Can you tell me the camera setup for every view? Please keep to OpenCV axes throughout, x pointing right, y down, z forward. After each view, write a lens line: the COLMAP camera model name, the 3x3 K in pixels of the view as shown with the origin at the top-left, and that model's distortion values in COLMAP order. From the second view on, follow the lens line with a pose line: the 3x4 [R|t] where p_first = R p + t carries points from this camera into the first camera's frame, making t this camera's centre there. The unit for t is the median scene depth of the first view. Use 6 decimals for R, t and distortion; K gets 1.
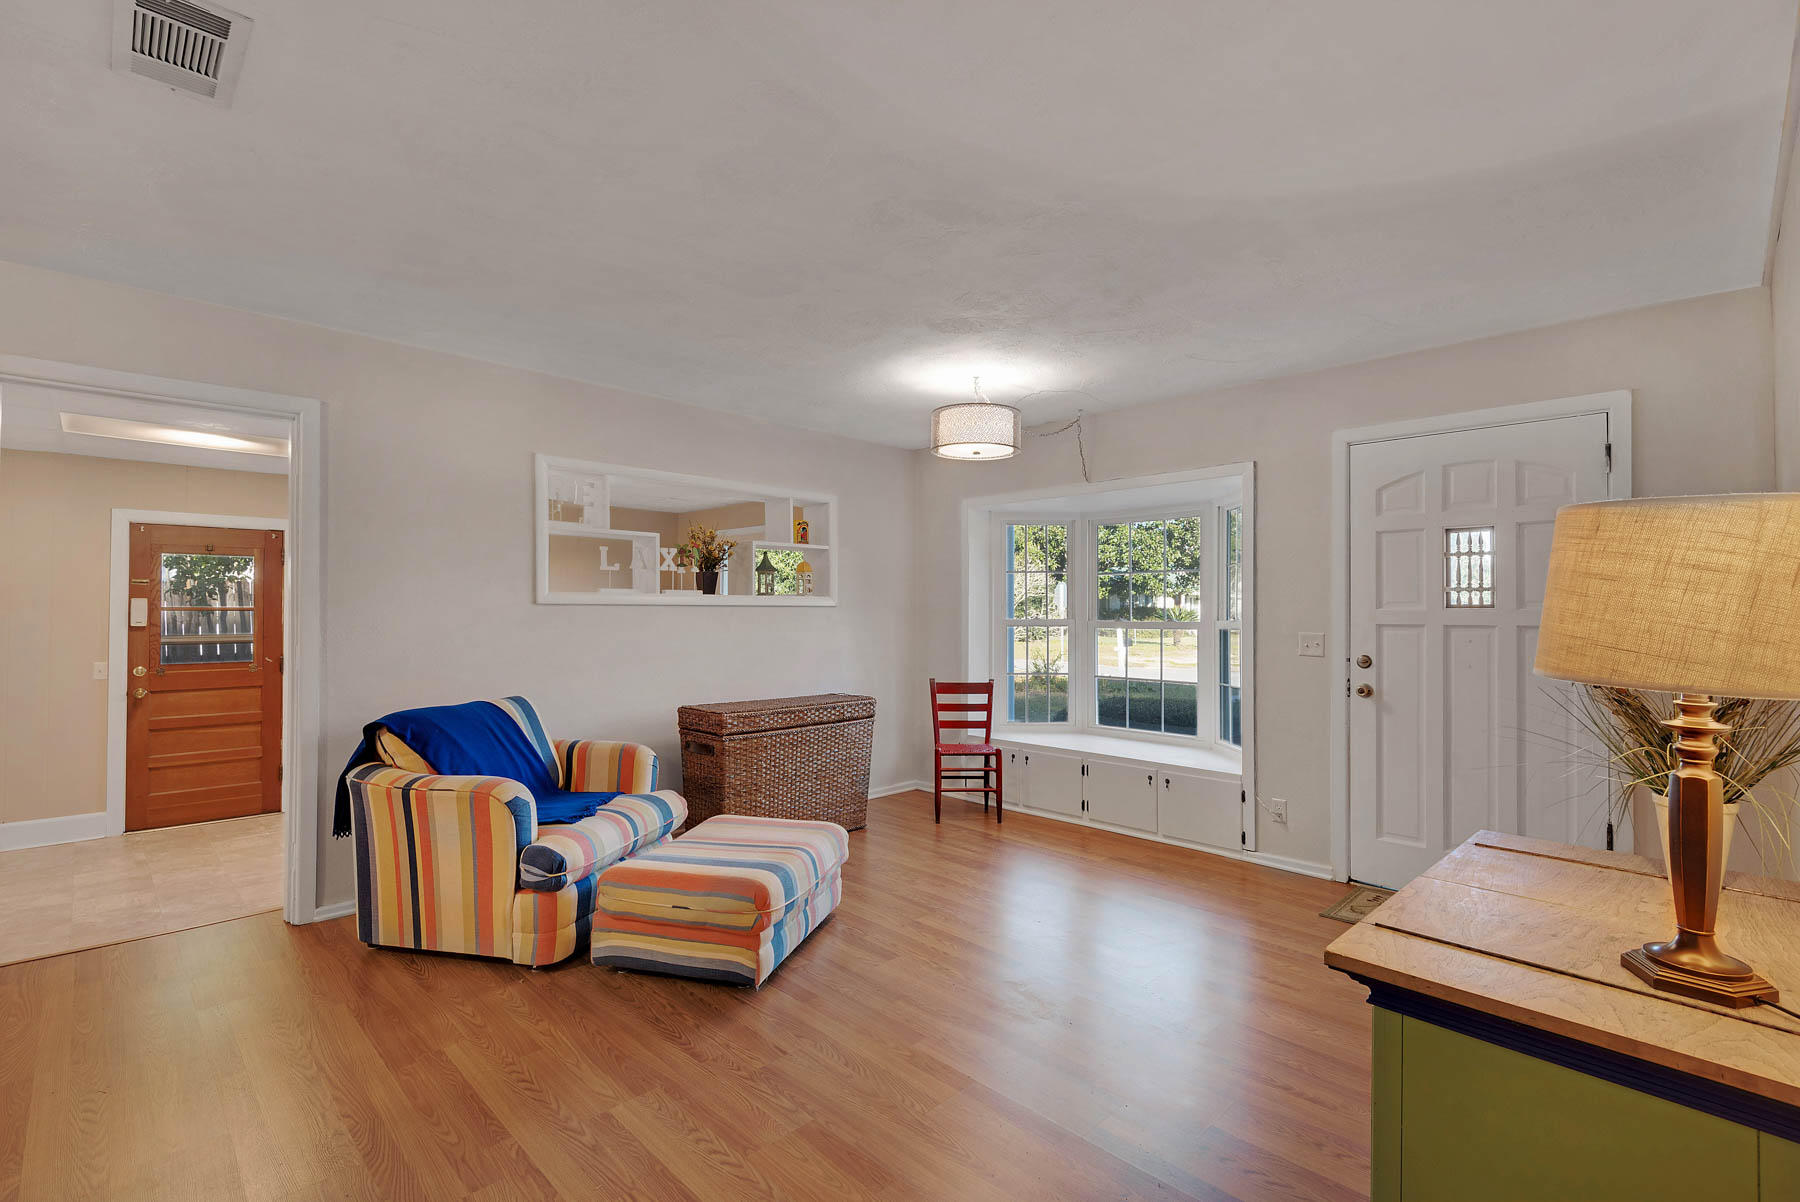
lens RADIAL K [[807.2, 0, 907.2], [0, 807.2, 618.6], [0, 0, 1]] dist [0.021839, -0.011892]
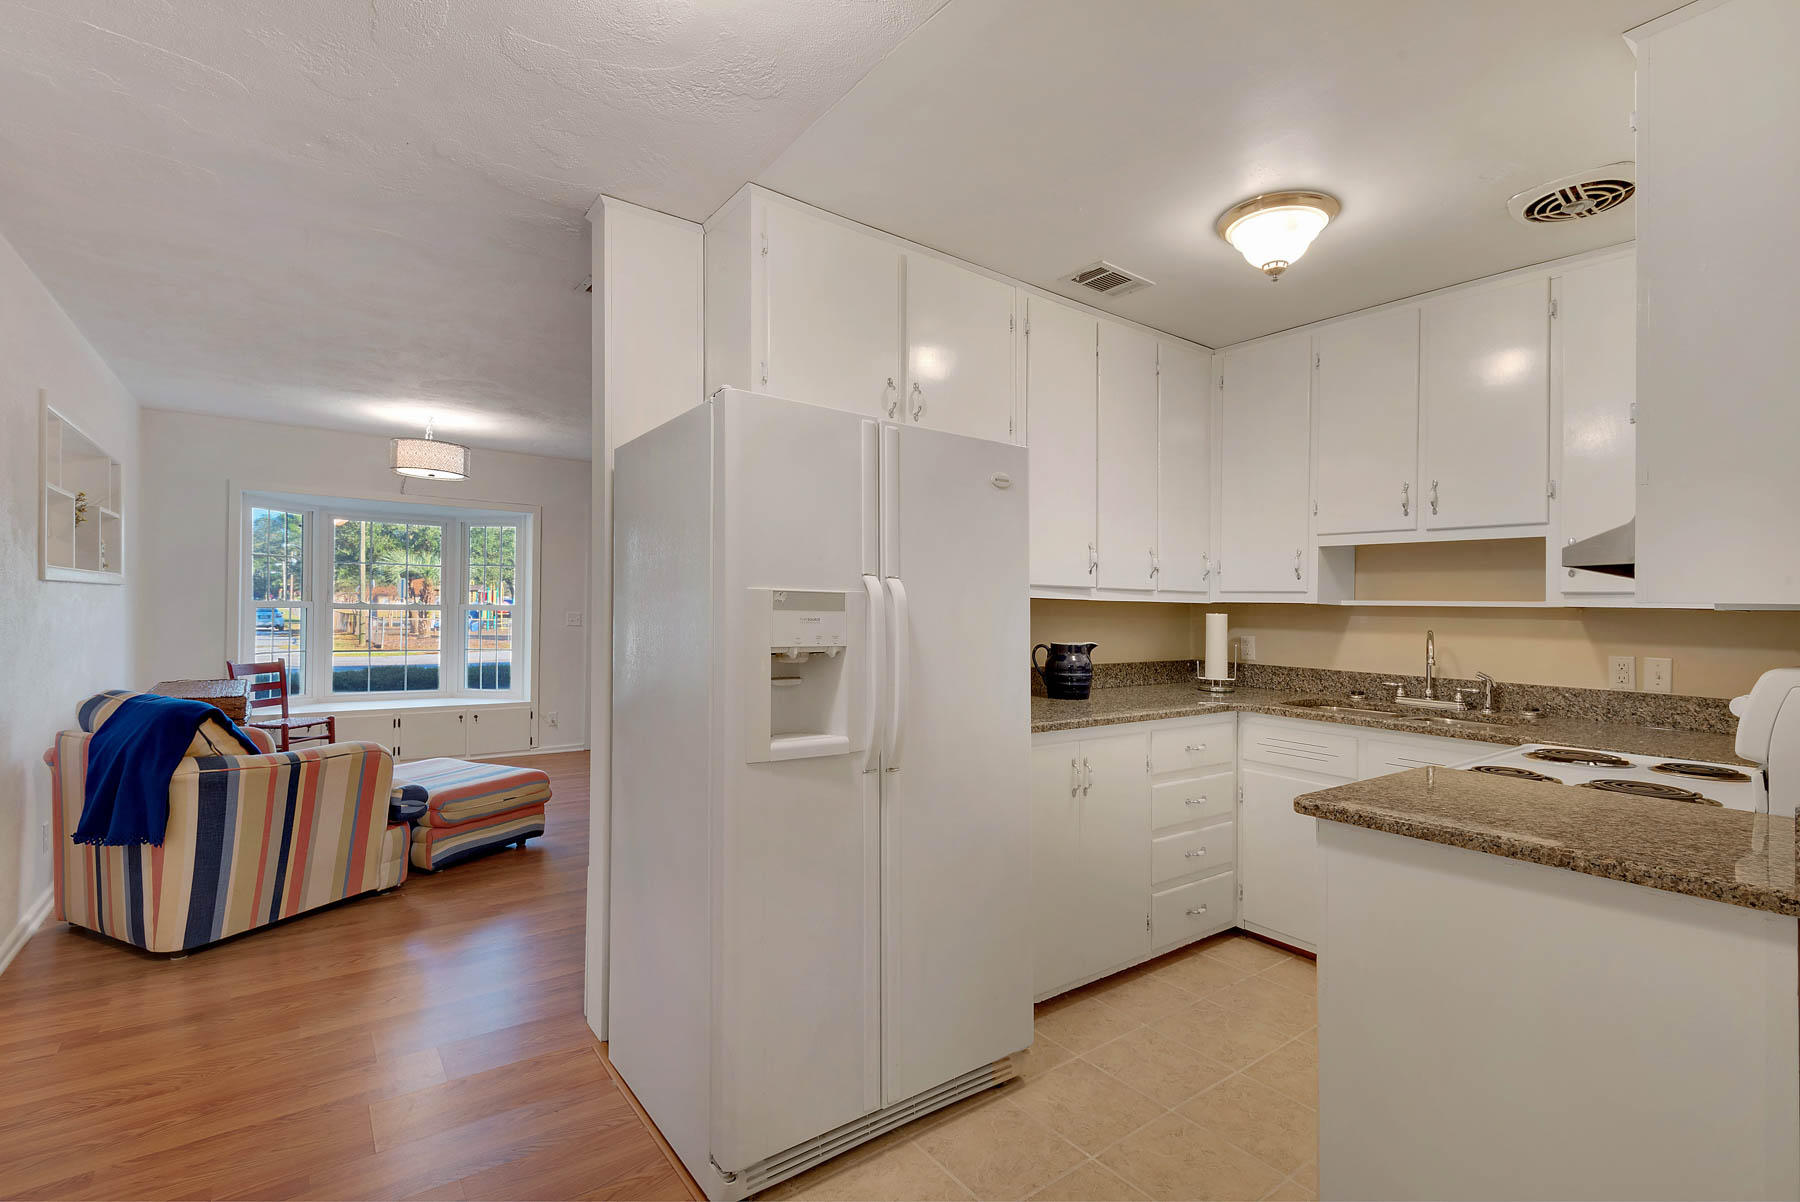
lens RADIAL K [[807.2, 0, 911.4], [0, 807.2, 629.7], [0, 0, 1]] dist [0.021839, -0.011892]
pose [[0.135445, -0.024453, 0.990483, -1.170577], [-0.016016, 0.999511, 0.026866, -0.004526], [-0.990655, -0.019503, 0.134987, 0.052249]]
